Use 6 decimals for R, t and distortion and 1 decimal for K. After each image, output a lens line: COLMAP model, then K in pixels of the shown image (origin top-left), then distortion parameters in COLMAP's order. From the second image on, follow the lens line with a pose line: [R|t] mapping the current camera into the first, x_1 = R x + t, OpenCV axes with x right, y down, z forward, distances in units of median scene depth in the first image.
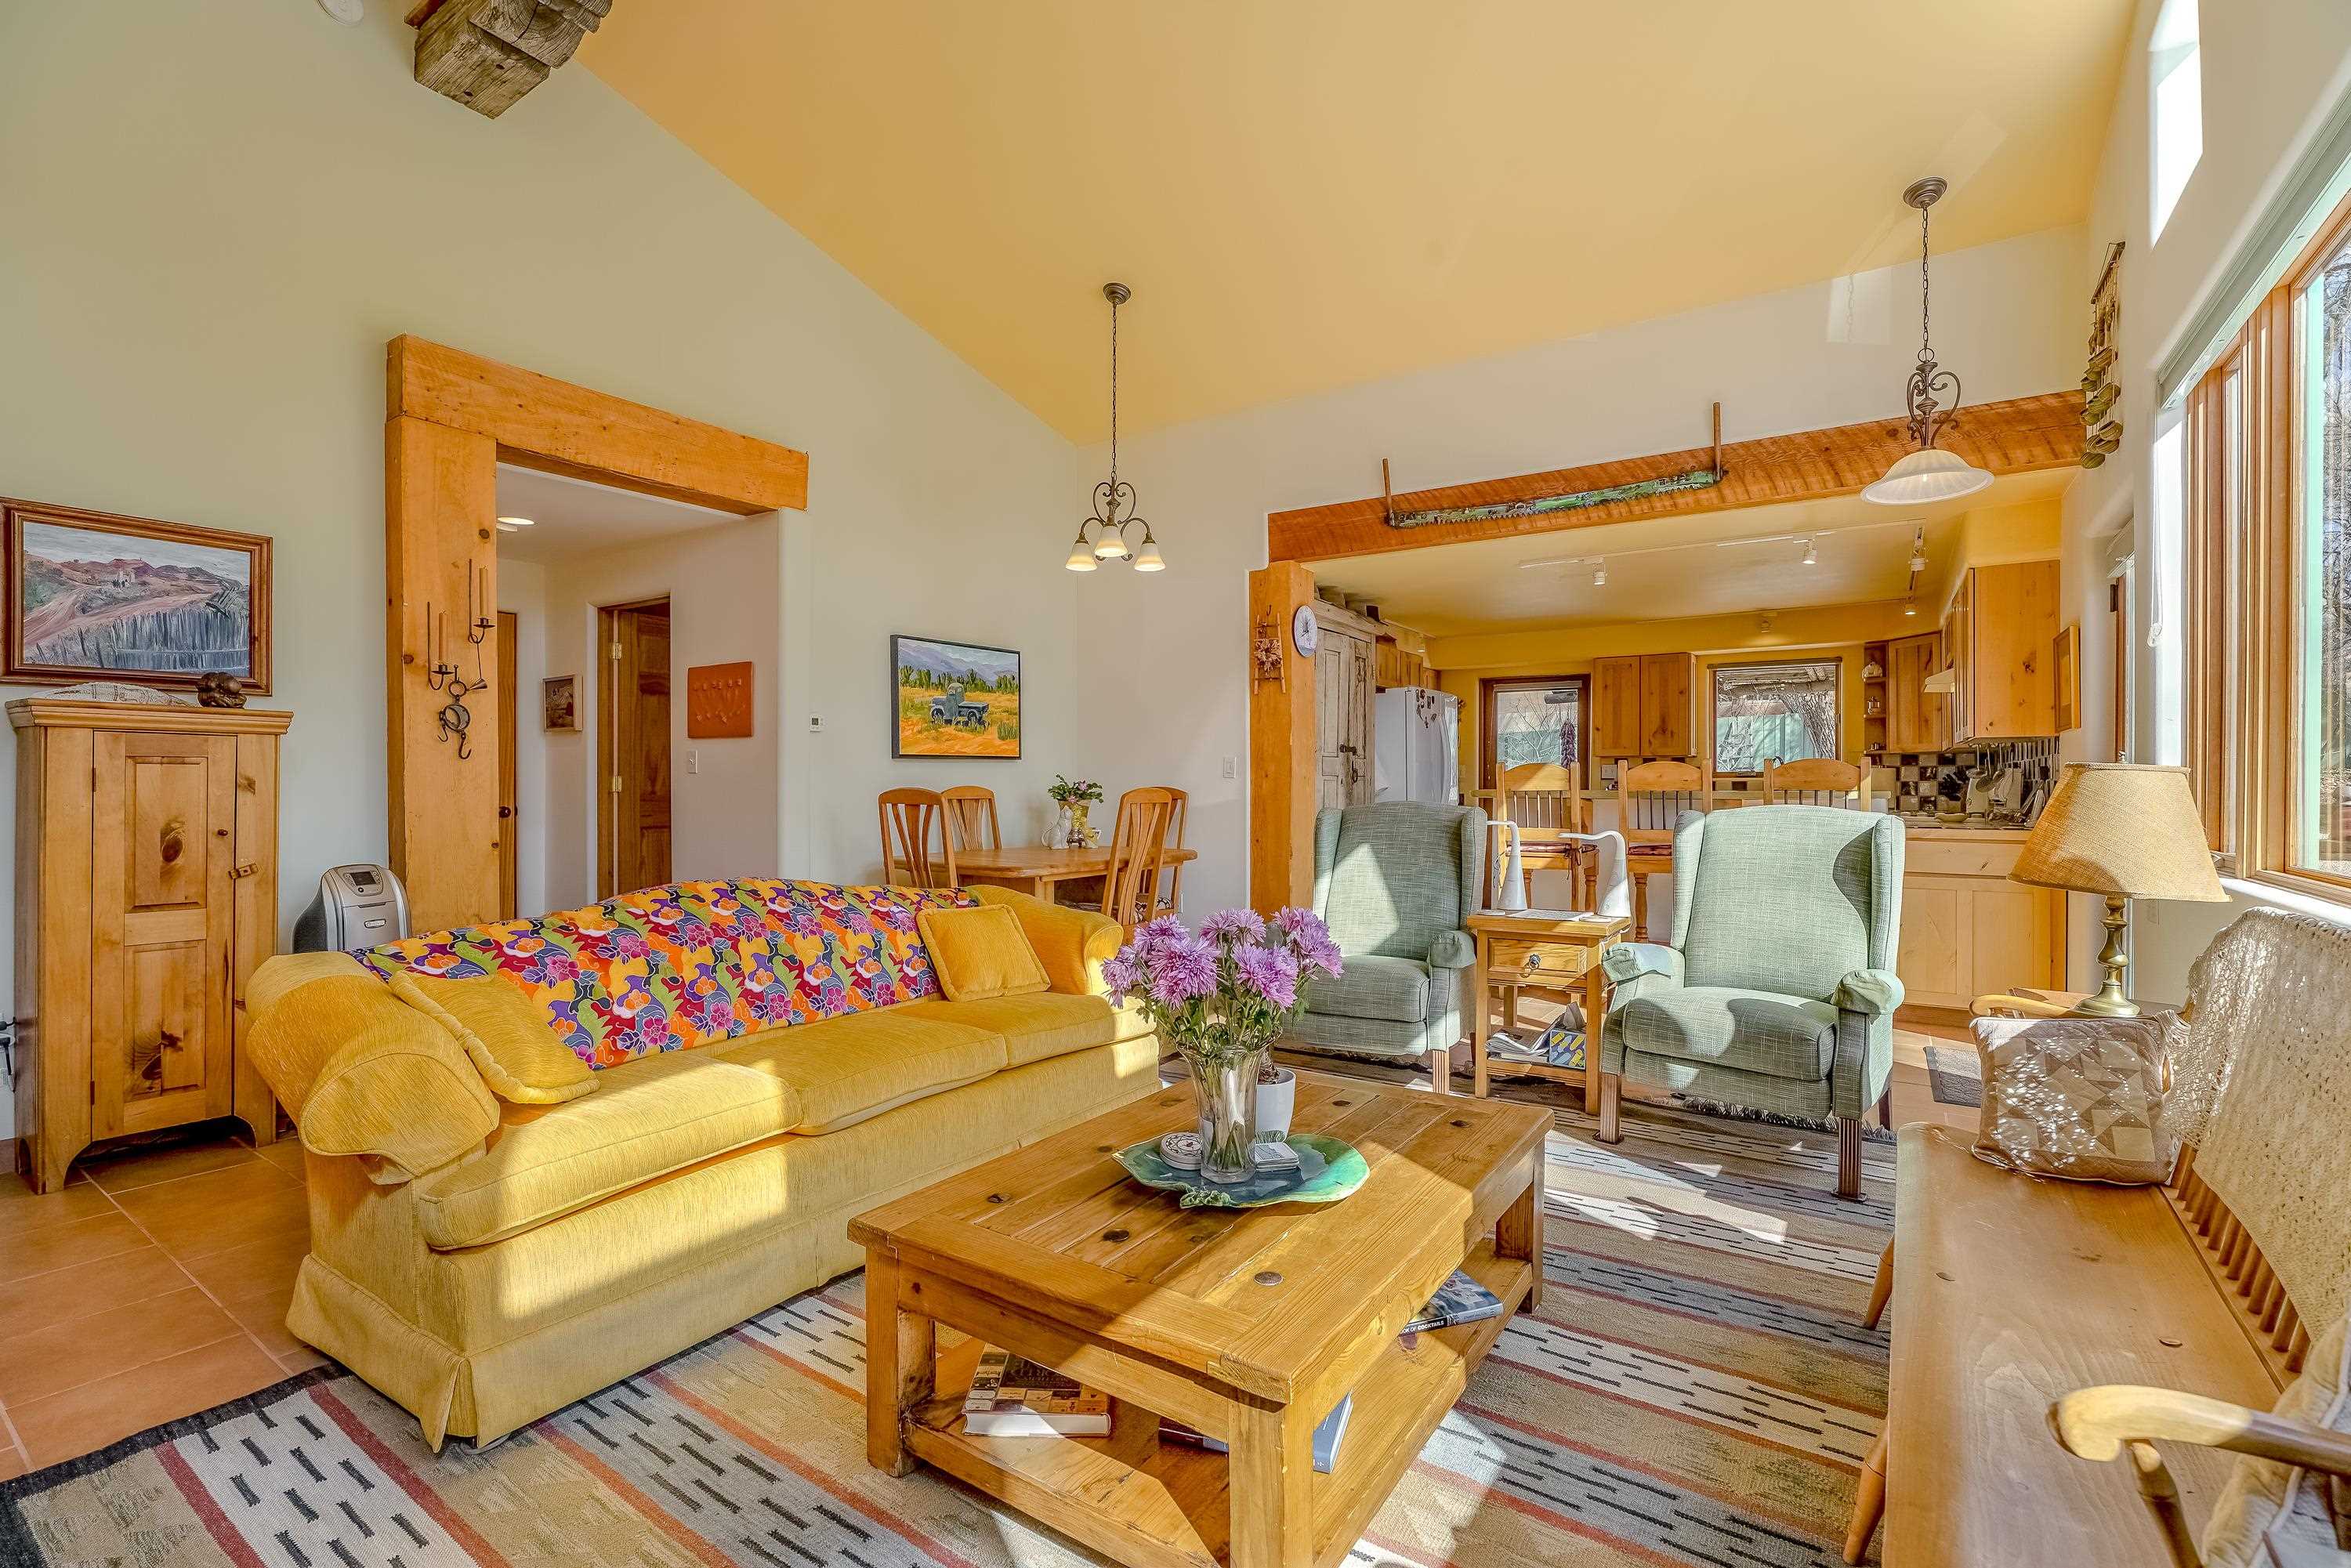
lens RADIAL K [[1046.4, 0, 1175.5], [0, 1046.4, 784.0], [0, 0, 1]] dist [-0.020974, 0.005693]
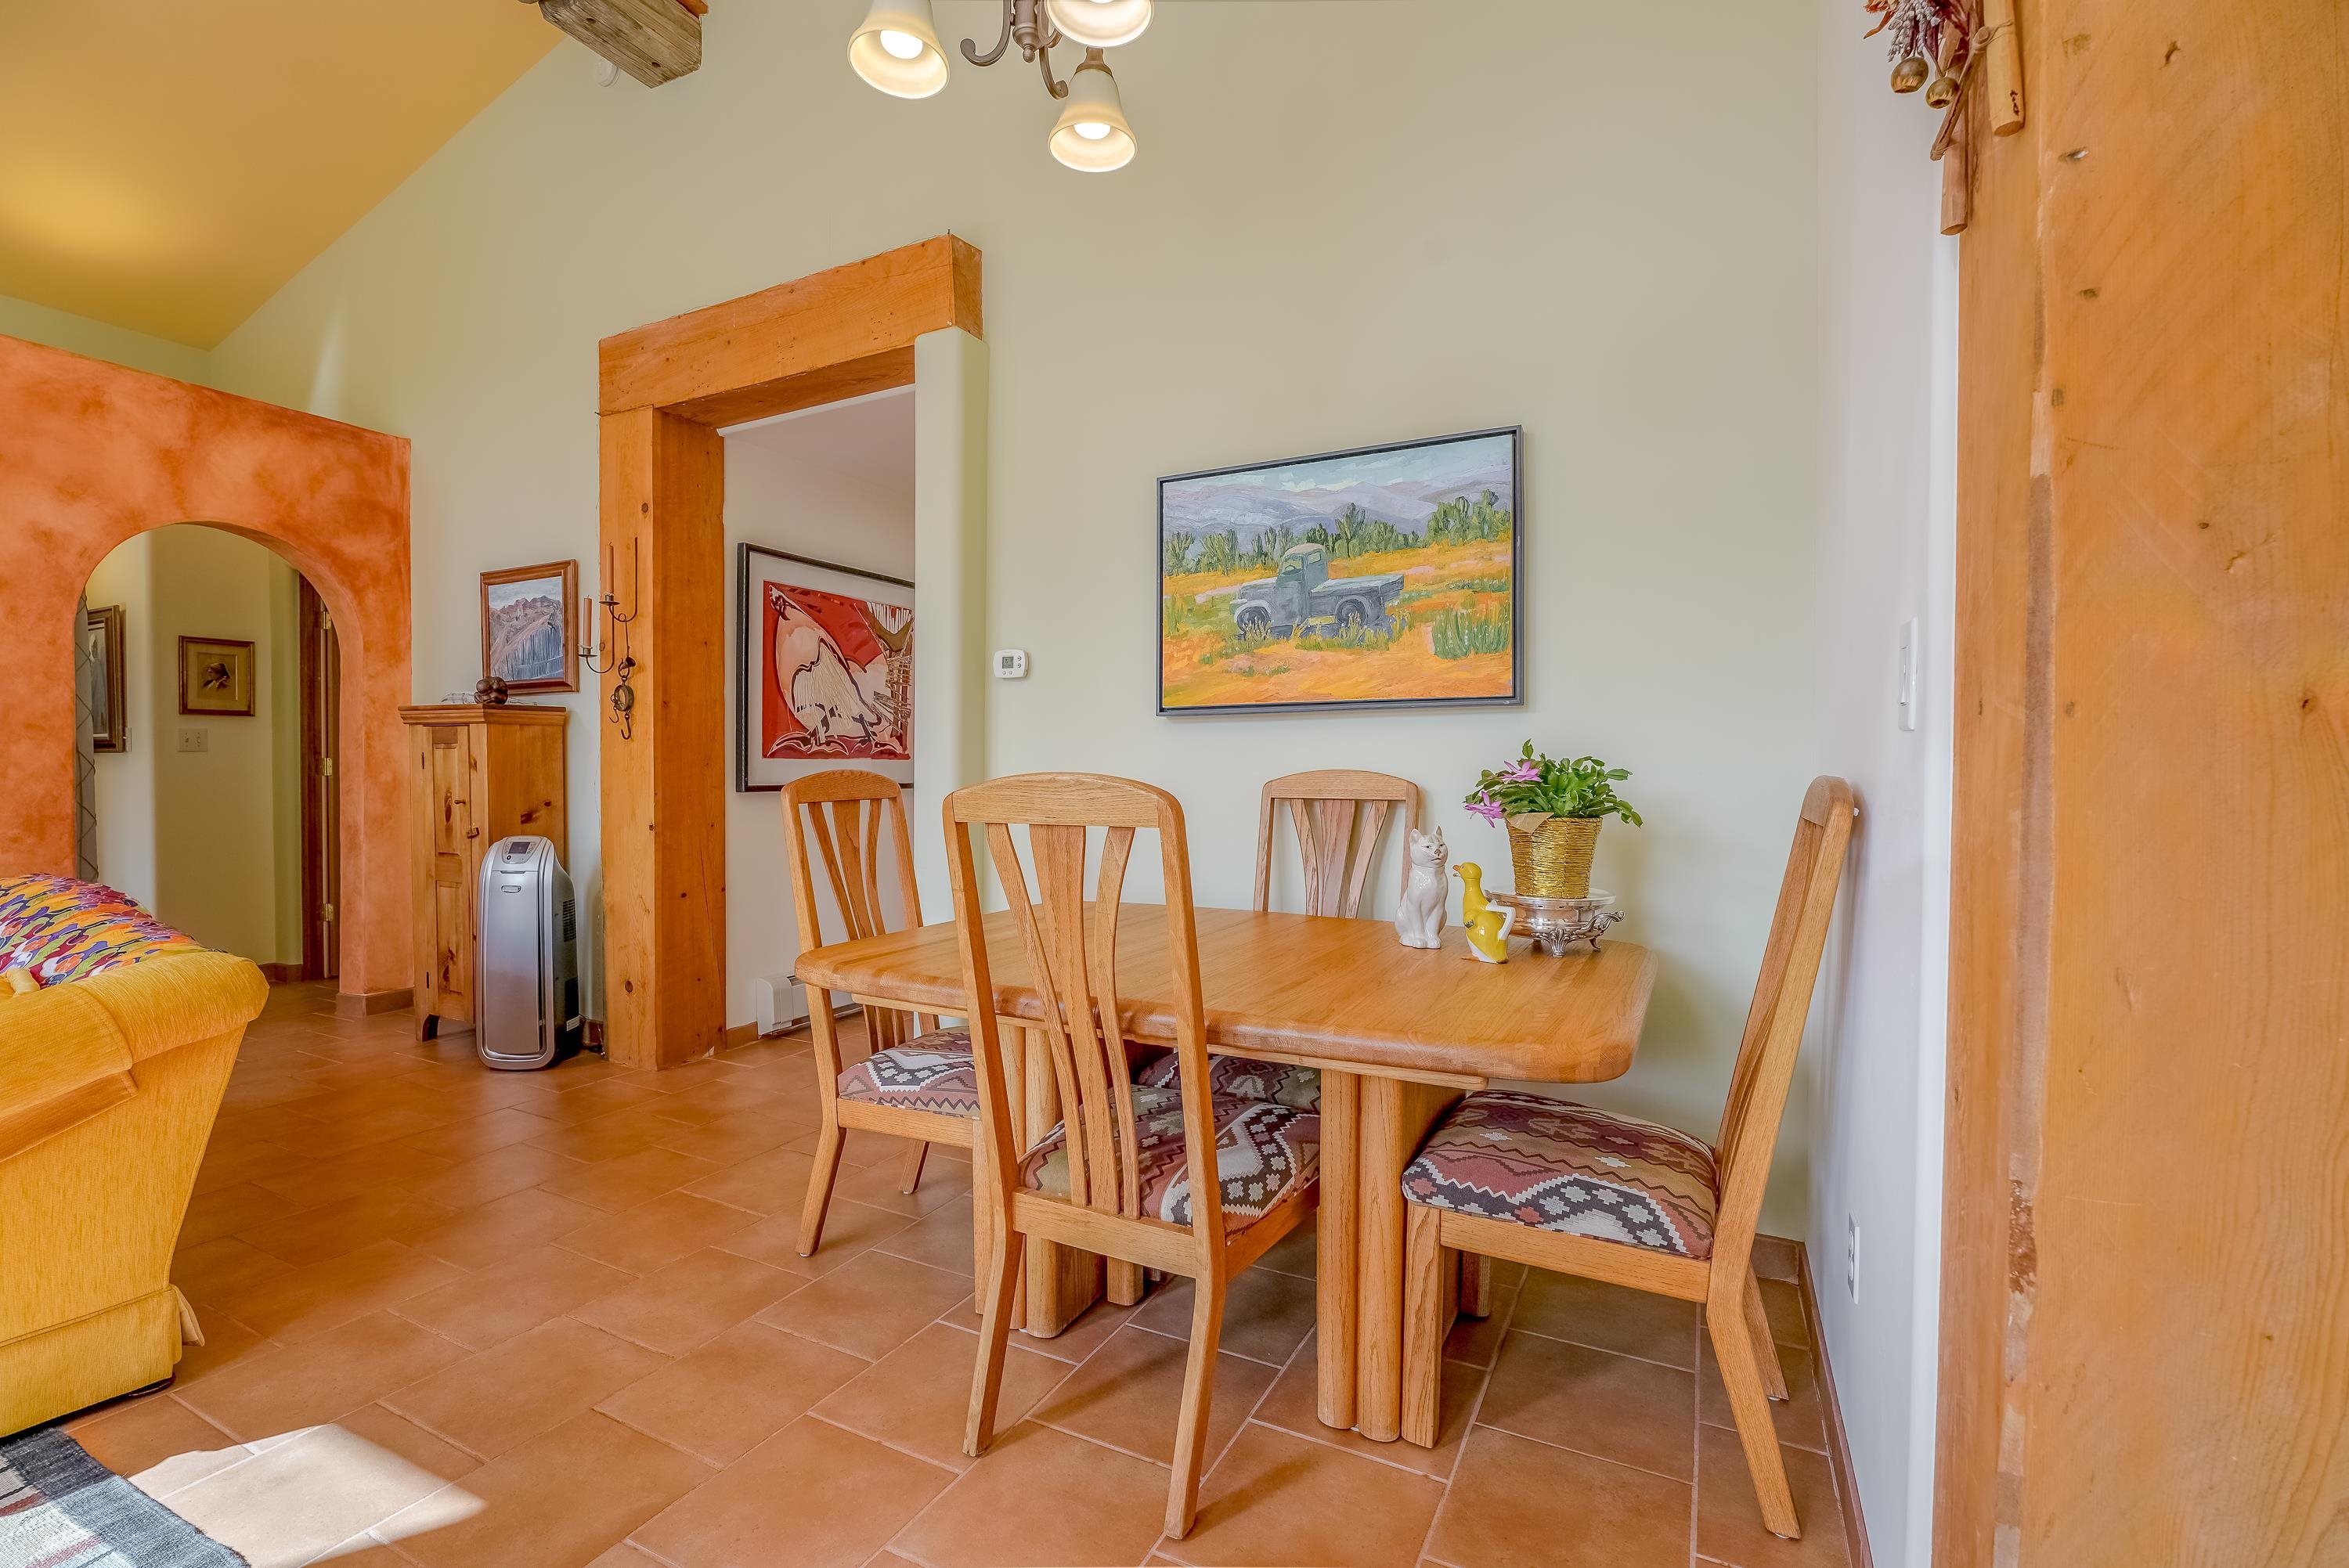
lens RADIAL K [[1045.5, 0, 1174.5], [0, 1045.5, 784.0], [0, 0, 1]] dist [-0.020974, 0.005693]
pose [[0.129172, 0.010450, -0.991567, 0.244181], [-0.005350, 0.999937, 0.009841, 0.004193], [0.991608, 0.004034, 0.129220, 0.902833]]
